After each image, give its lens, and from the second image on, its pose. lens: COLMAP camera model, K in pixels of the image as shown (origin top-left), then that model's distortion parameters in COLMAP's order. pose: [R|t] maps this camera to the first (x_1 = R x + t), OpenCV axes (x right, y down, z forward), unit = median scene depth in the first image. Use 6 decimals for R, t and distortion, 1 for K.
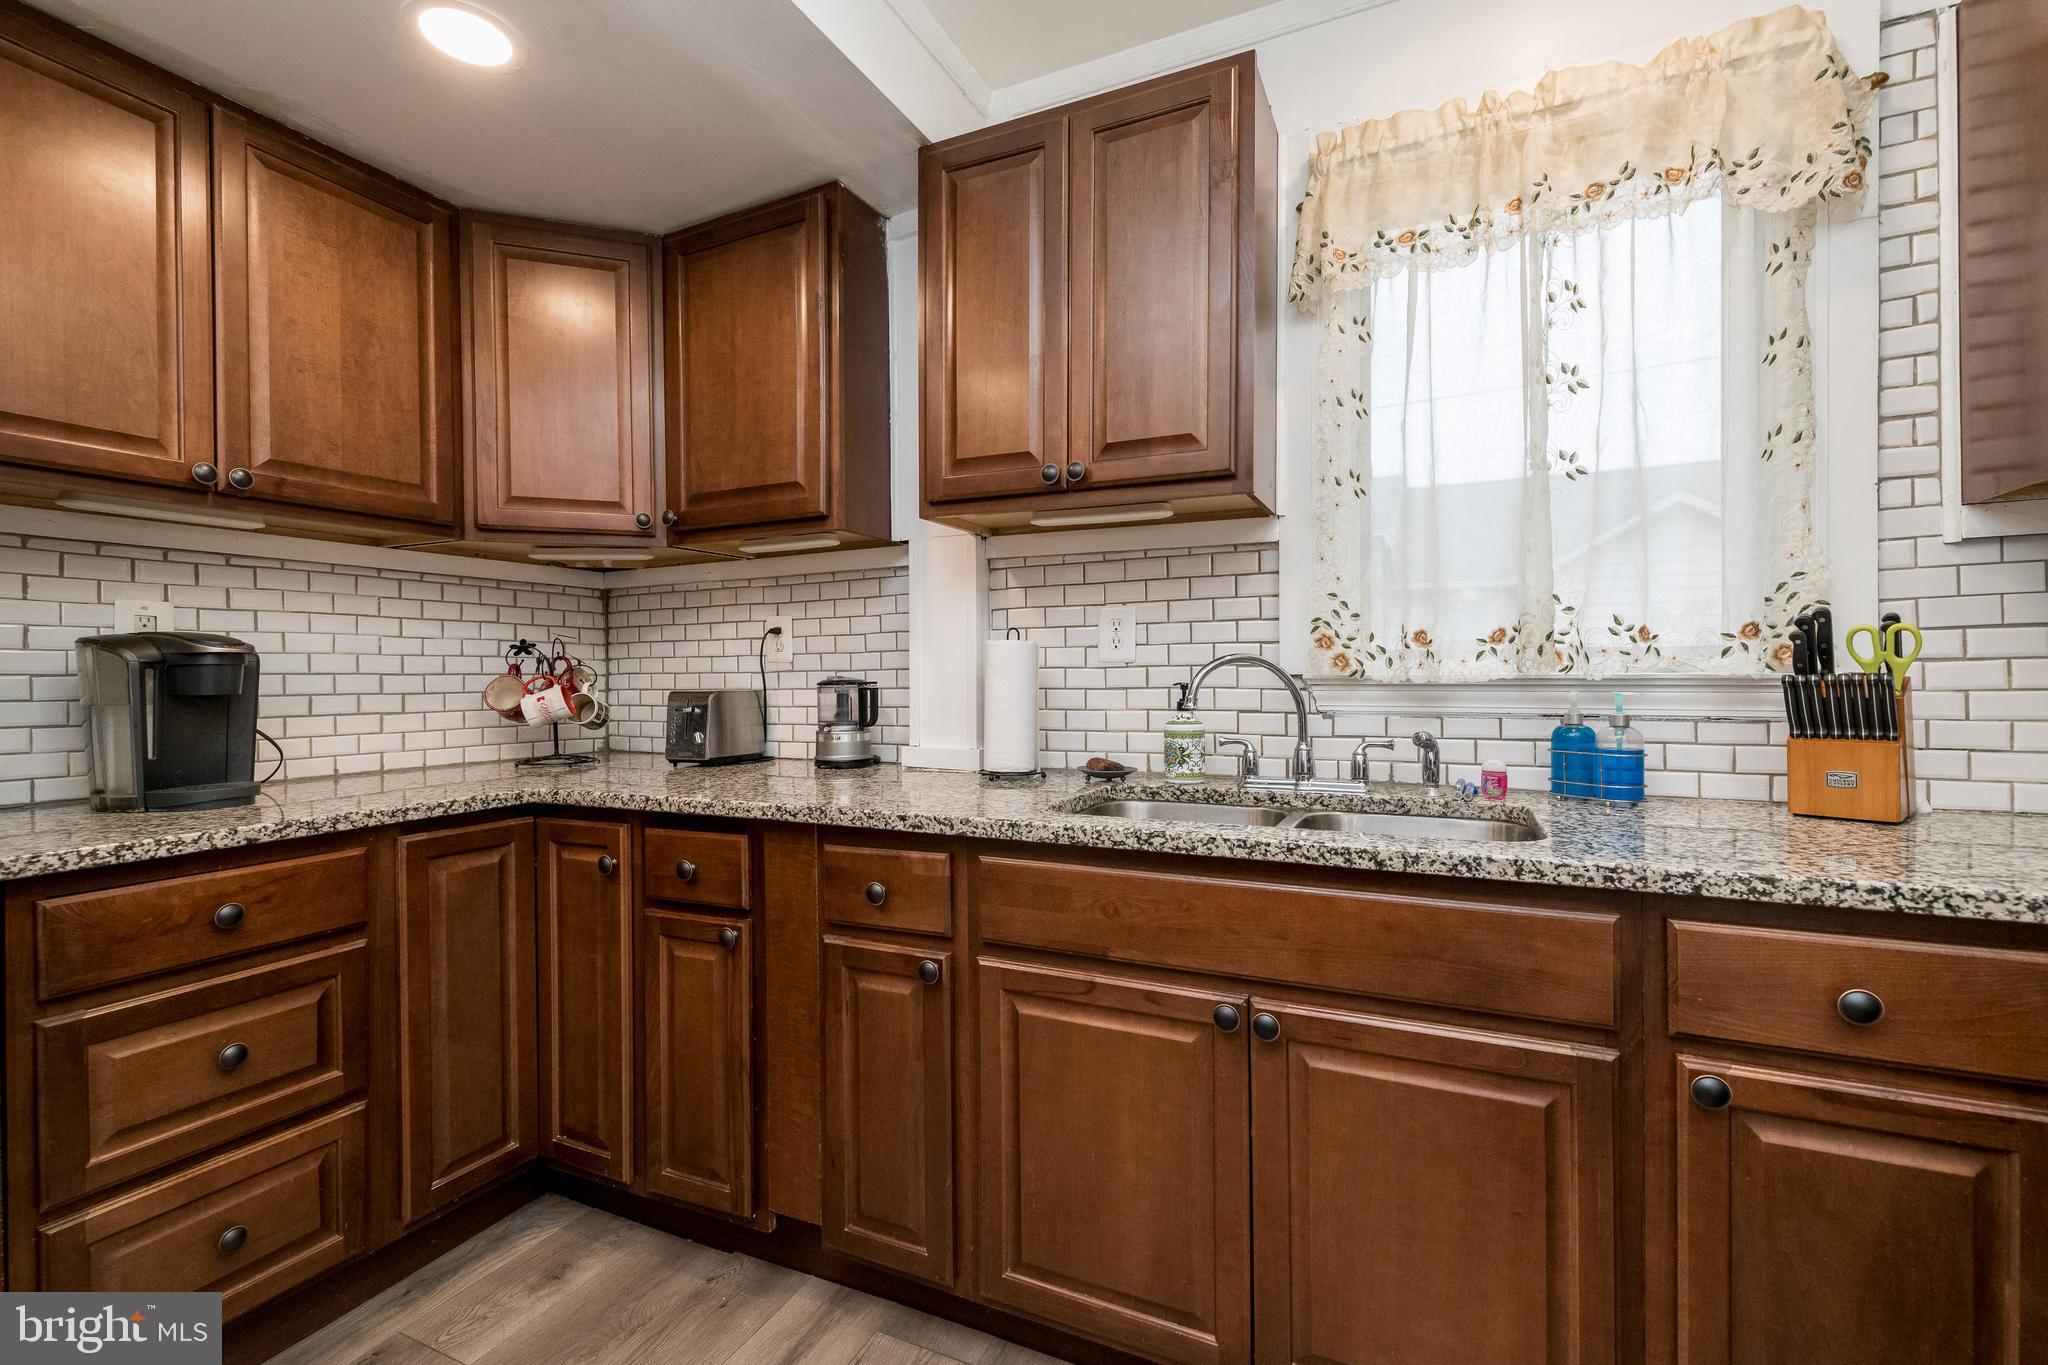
lens RADIAL K [[888.1, 0, 1030.1], [0, 888.1, 678.2], [0, 0, 1]] dist [0.013134, -0.006399]
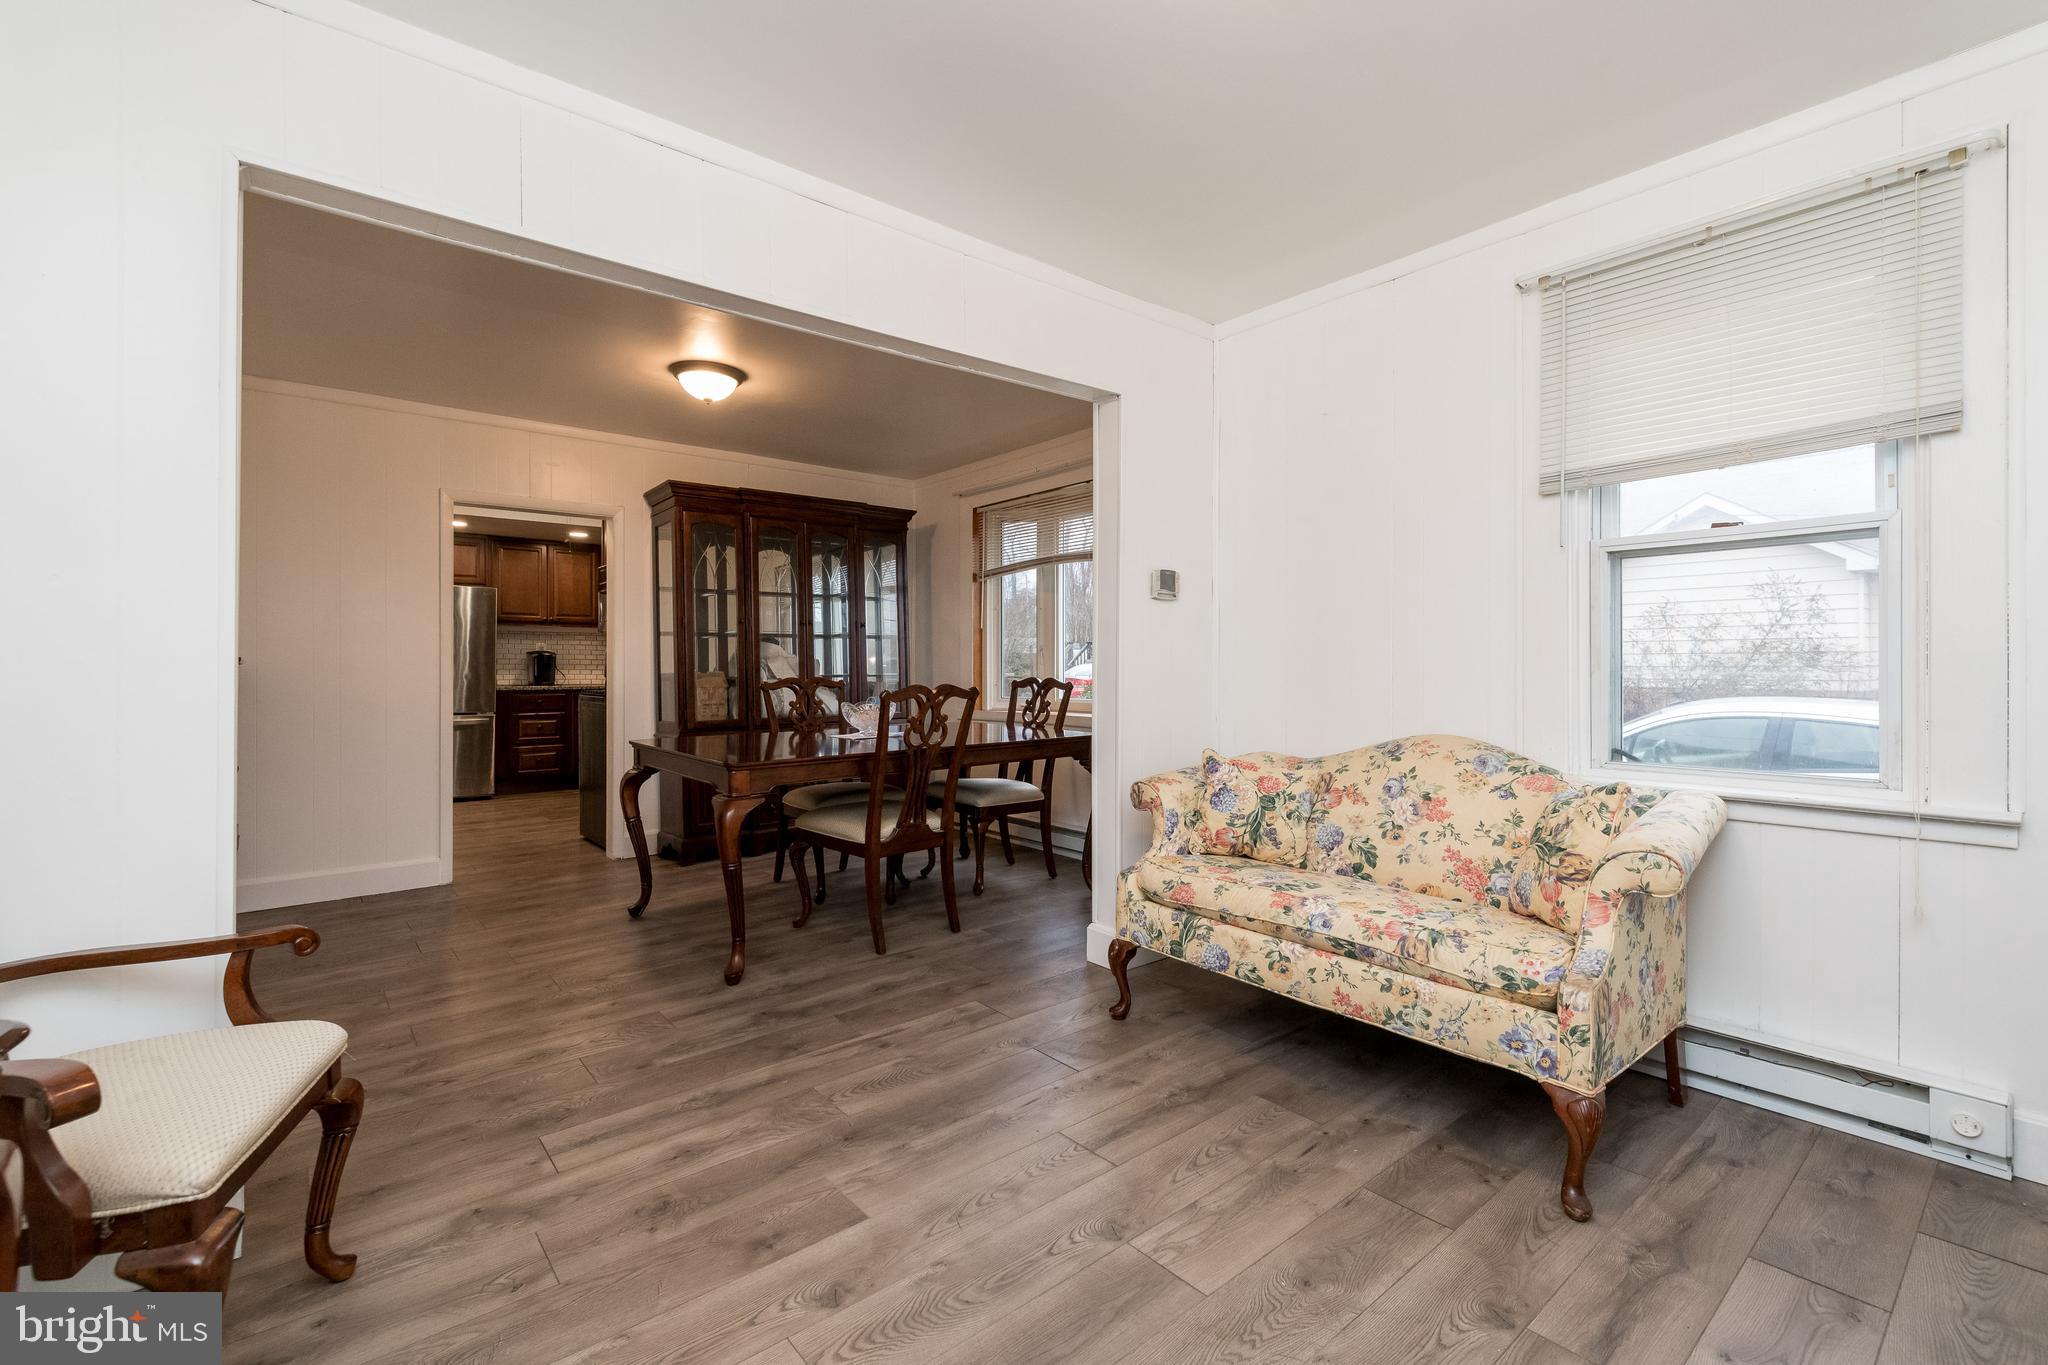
lens RADIAL K [[888.1, 0, 1022.1], [0, 888.1, 675.7], [0, 0, 1]] dist [0.013134, -0.006399]
pose [[0.908324, 0.012418, -0.418083, 3.549944], [-0.011013, 0.999923, 0.005773, 0.028939], [0.418123, -0.000640, 0.908390, -2.379715]]
